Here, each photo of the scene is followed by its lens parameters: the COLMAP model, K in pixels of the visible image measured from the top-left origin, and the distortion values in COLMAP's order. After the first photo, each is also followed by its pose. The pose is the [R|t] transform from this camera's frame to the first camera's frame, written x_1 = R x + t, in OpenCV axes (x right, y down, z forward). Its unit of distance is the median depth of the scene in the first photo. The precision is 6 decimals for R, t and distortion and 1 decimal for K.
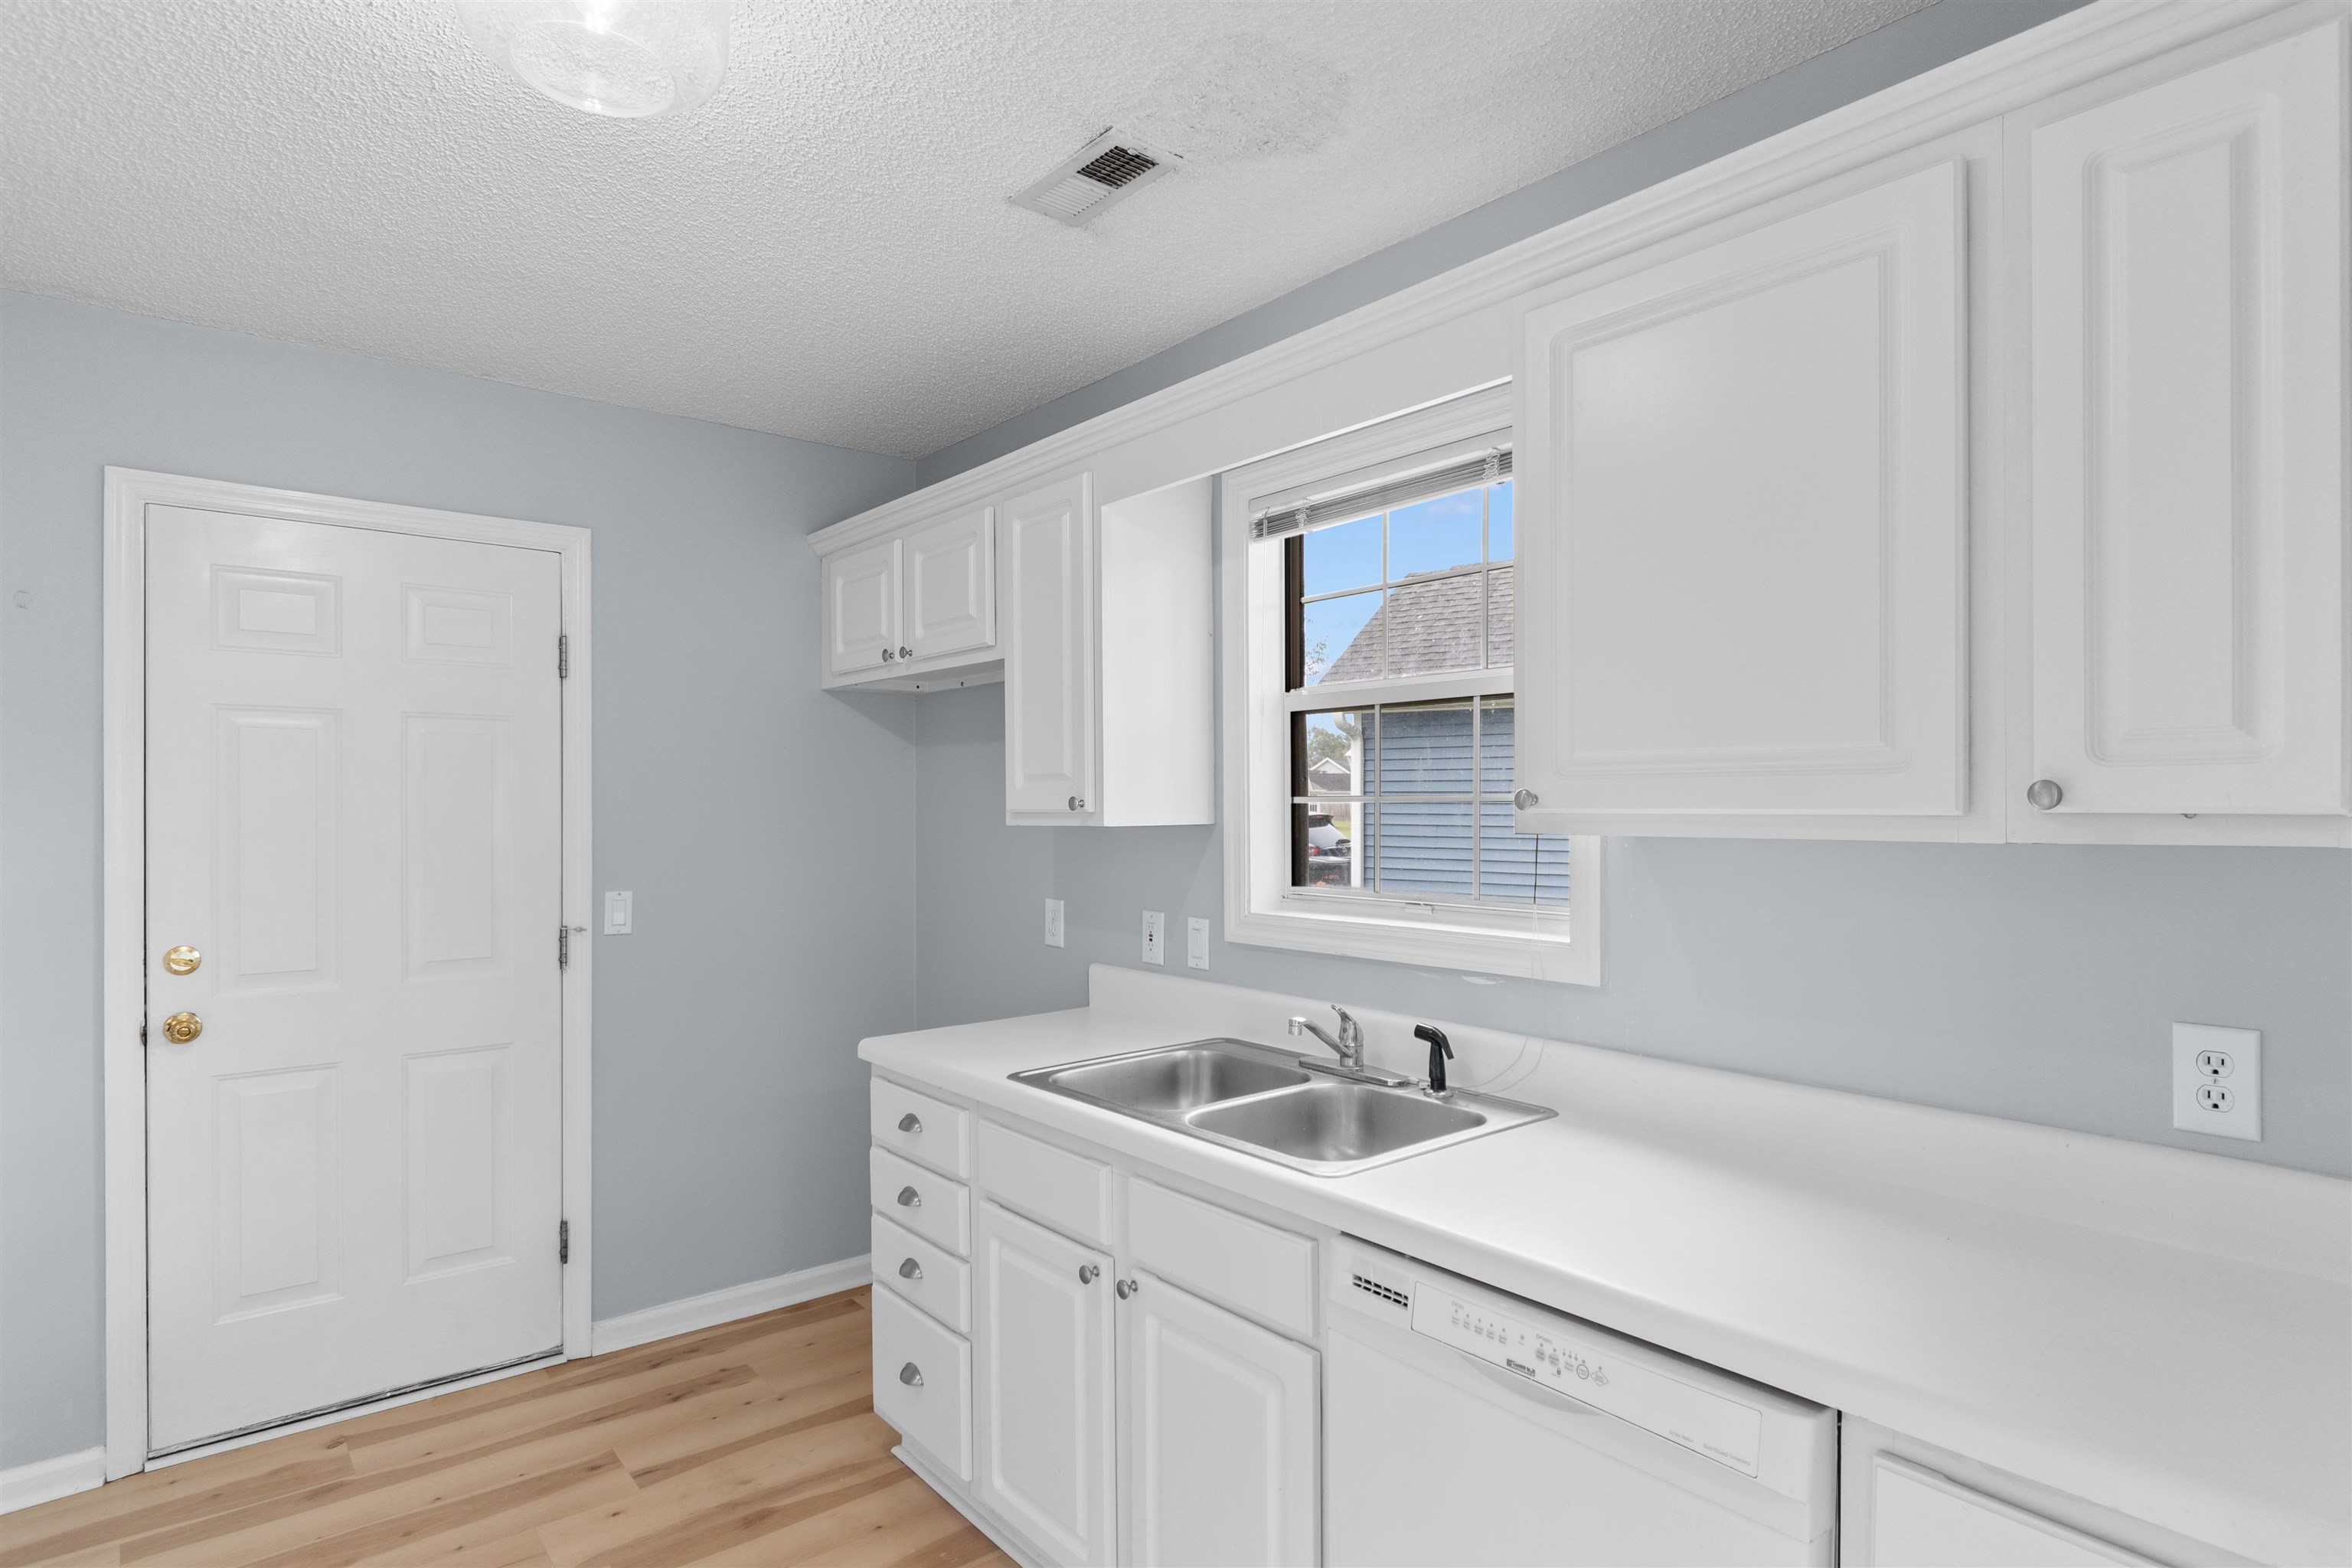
lens RADIAL K [[1246.2, 0, 1176.0], [0, 1246.2, 800.7], [0, 0, 1]] dist [0.004641, -0.009138]
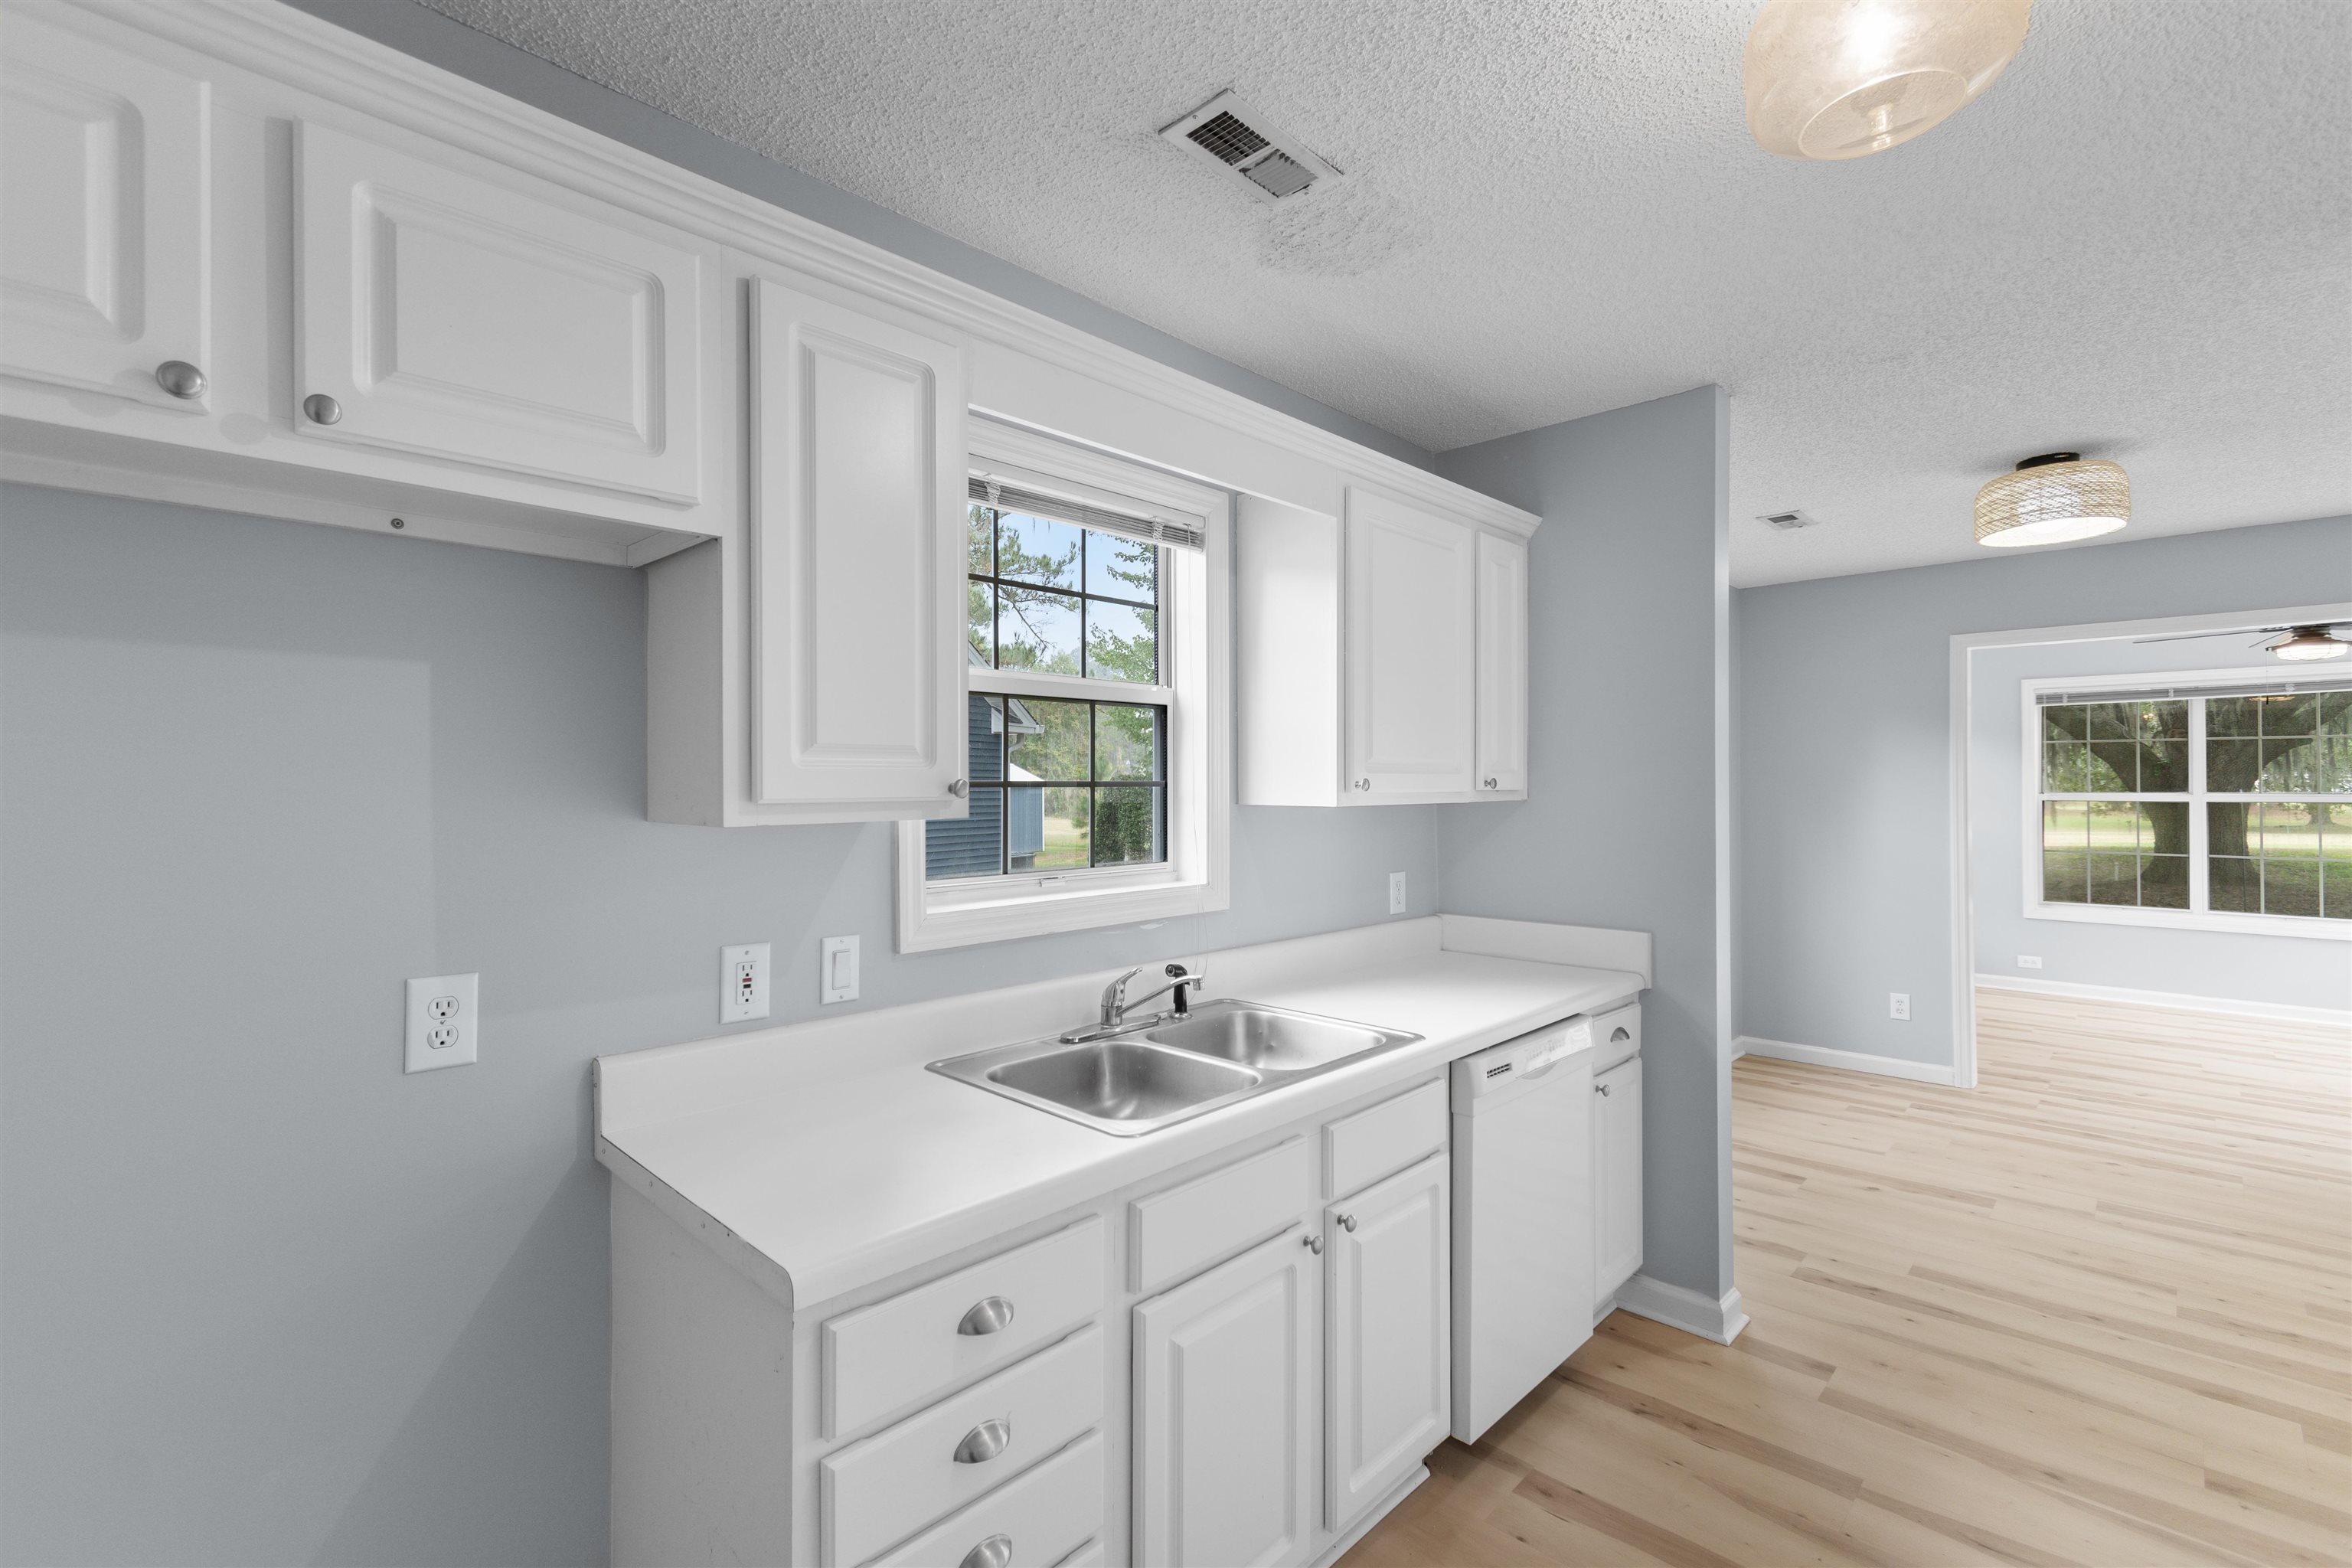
lens RADIAL K [[1043.0, 0, 1197.9], [0, 1043.0, 768.3], [0, 0, 1]] dist [0.004092, -0.002744]
pose [[-0.136195, 0.025623, 0.990351, -0.675138], [0.004605, 0.999671, -0.025231, 0.007498], [-0.990671, 0.001125, -0.136268, 0.894241]]
